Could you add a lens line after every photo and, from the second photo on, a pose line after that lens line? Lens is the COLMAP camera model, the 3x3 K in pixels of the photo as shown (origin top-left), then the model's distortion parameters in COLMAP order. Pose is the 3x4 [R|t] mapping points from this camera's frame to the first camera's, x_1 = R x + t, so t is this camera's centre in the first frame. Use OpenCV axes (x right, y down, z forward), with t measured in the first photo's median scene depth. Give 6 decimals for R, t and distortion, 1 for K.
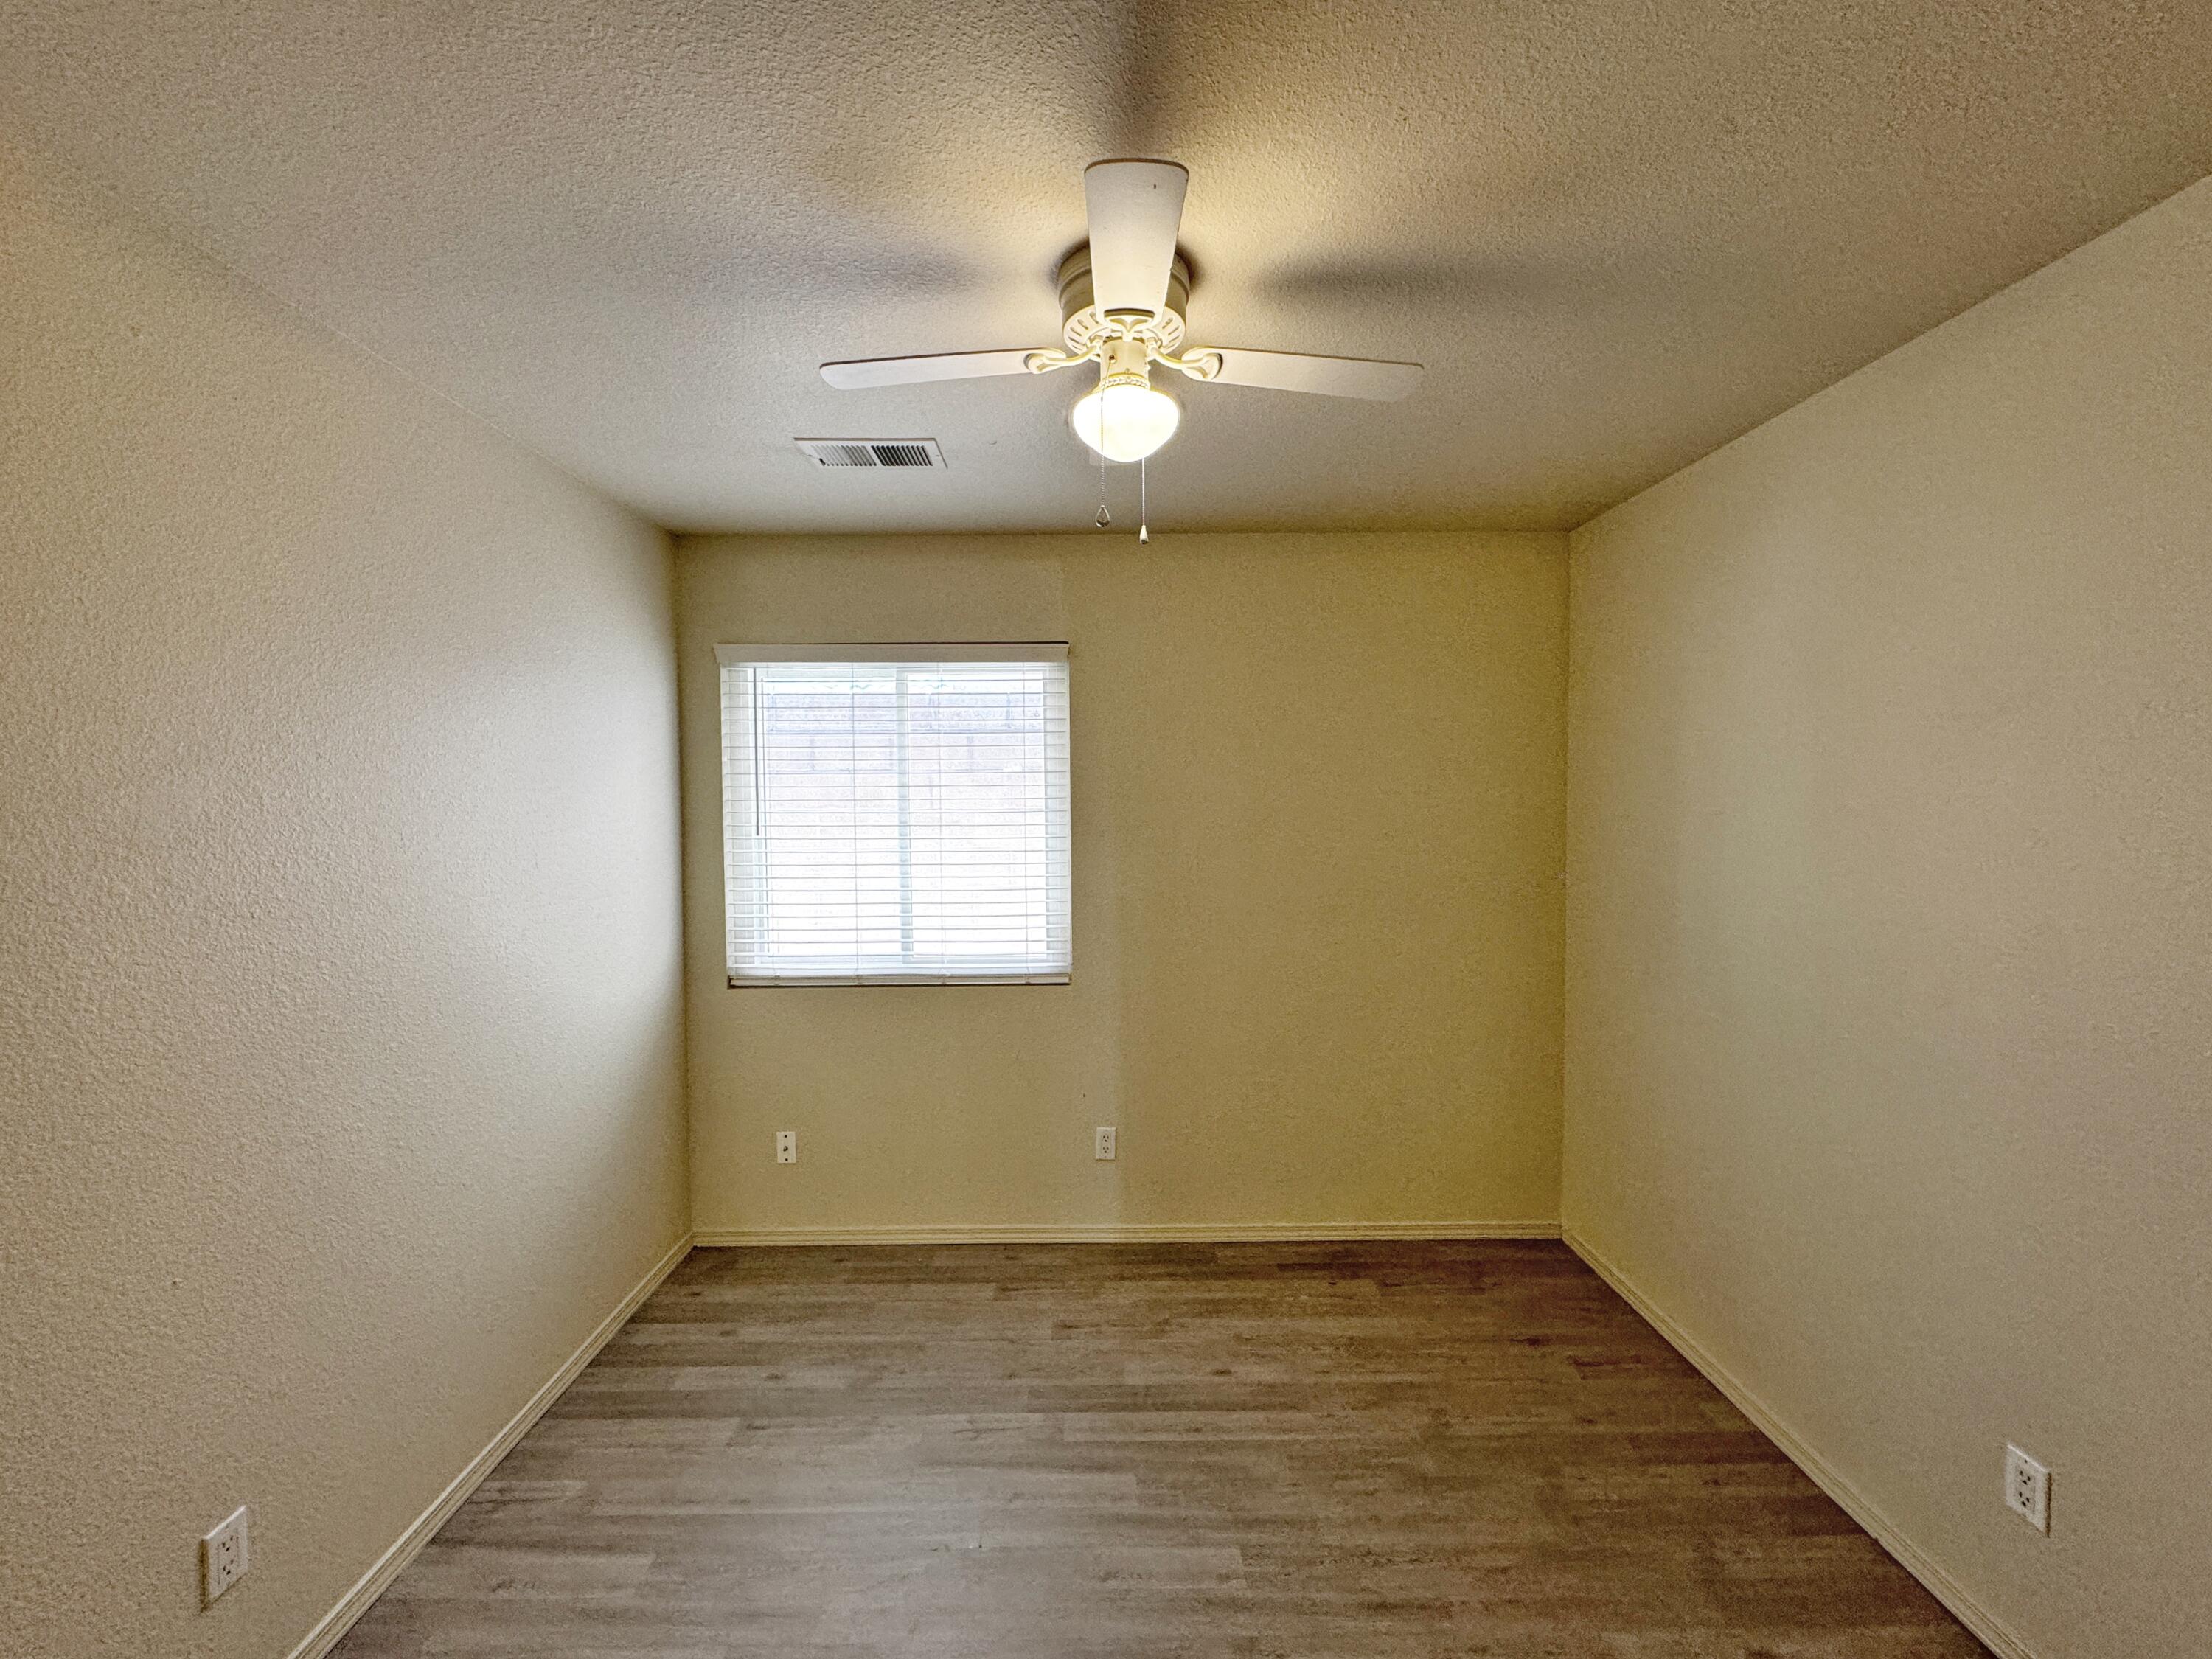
lens RADIAL K [[893.6, 0, 1104.9], [0, 893.6, 828.9], [0, 0, 1]] dist [-0.002378, 0.000245]
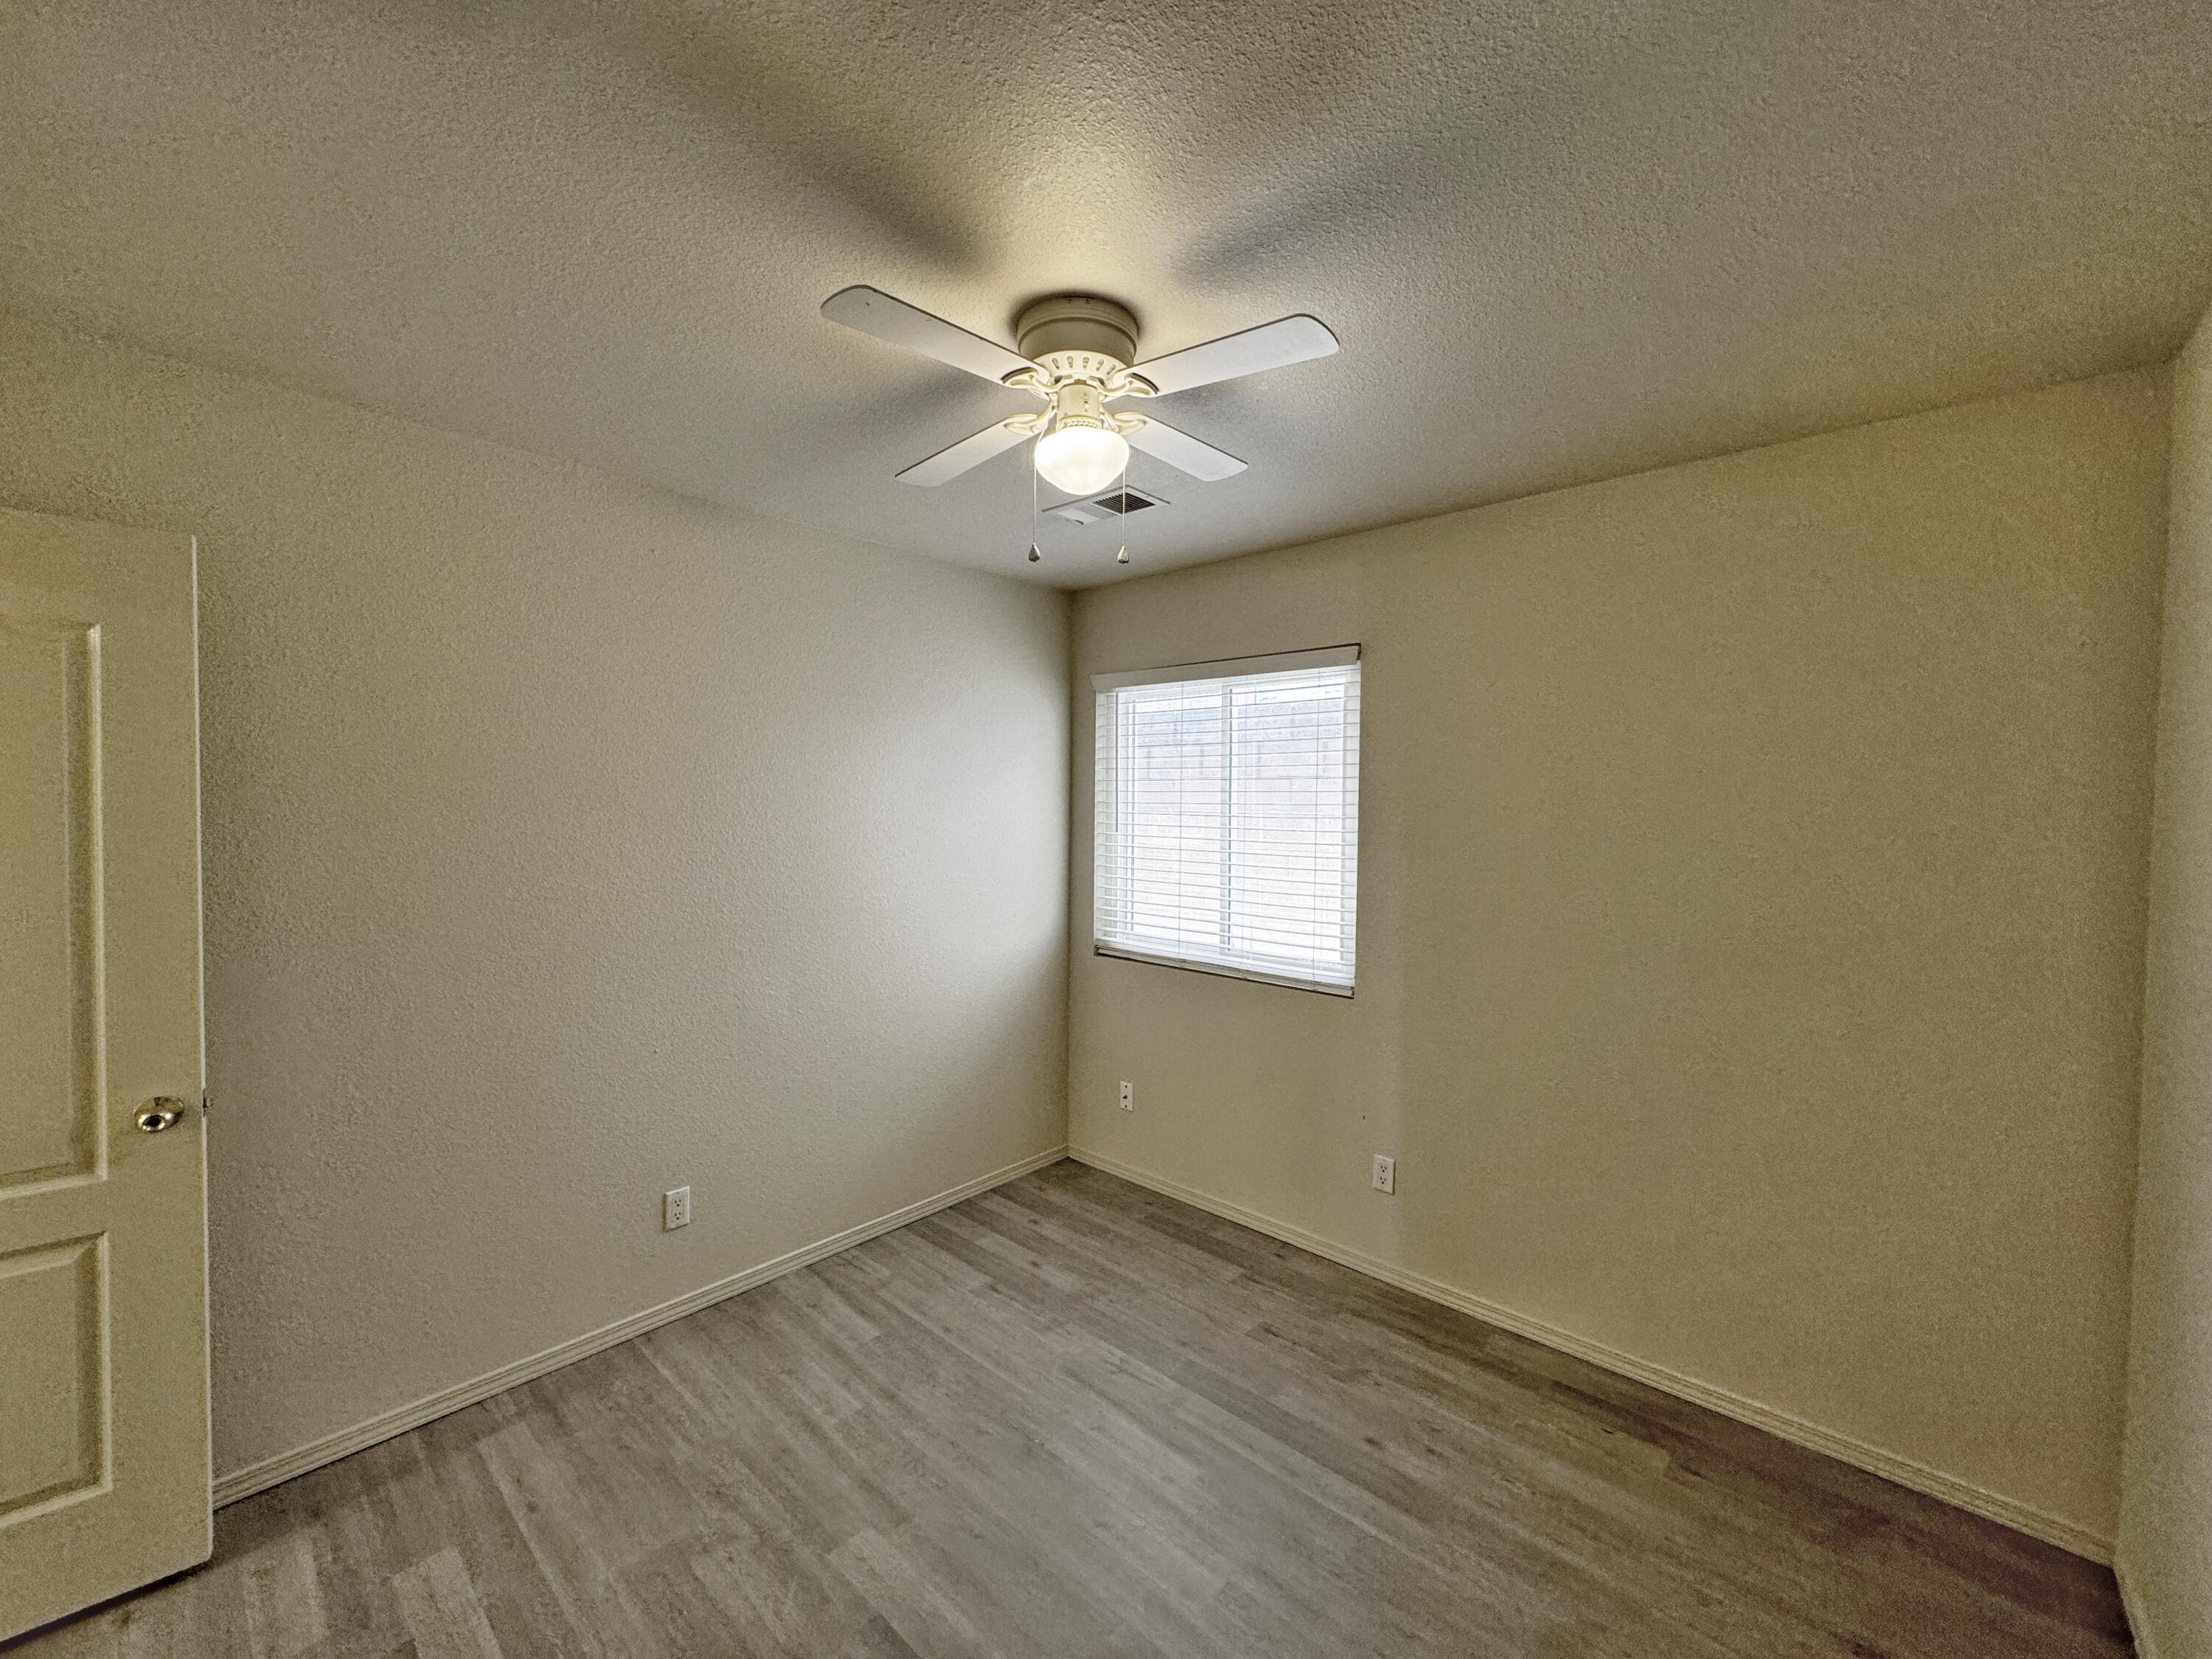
lens RADIAL K [[879.0, 0, 1106.0], [0, 879.0, 829.5], [0, 0, 1]] dist [-0.001853, 0.000174]
pose [[0.733515, 0.035172, -0.678763, 0.454295], [-0.038001, 0.999220, 0.010712, -0.008571], [0.678610, 0.017936, 0.734280, 0.135880]]
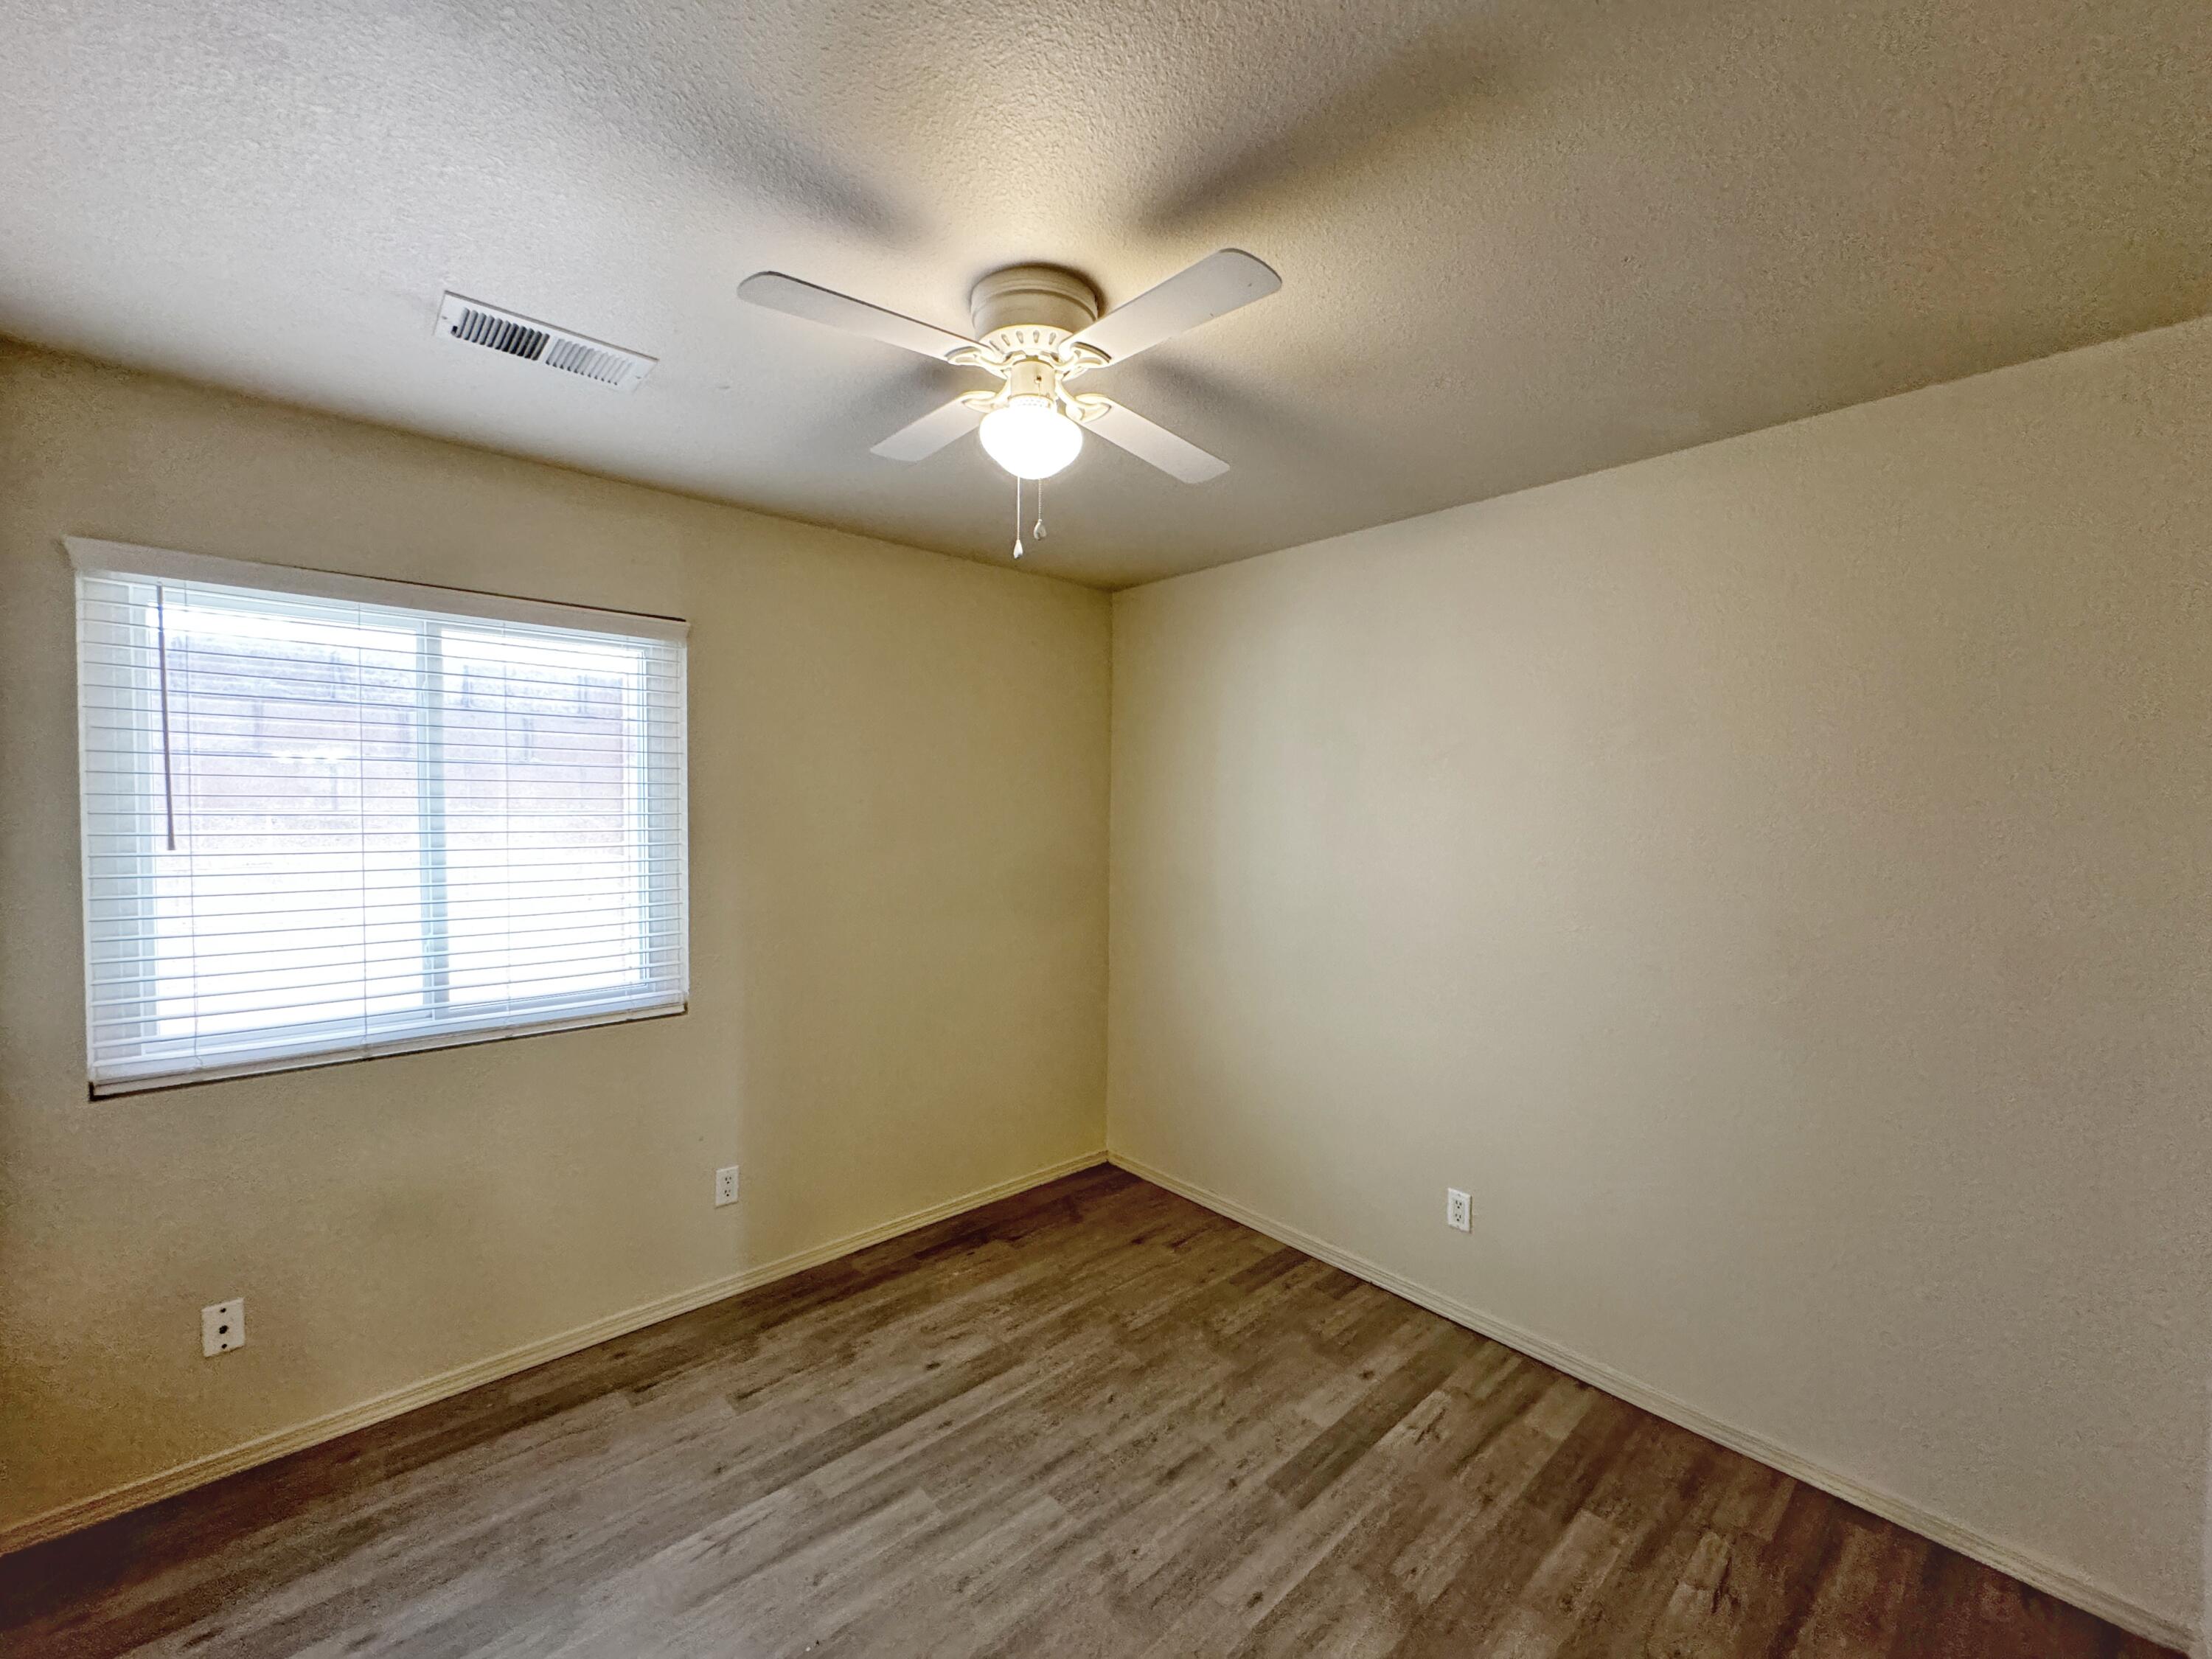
lens RADIAL K [[879.0, 0, 1106.0], [0, 879.0, 829.5], [0, 0, 1]] dist [-0.001853, 0.000174]
pose [[0.745990, -0.007550, 0.665914, -0.339574], [0.008150, 0.999964, 0.002208, -0.003615], [-0.665907, 0.003780, 0.746025, 0.103881]]
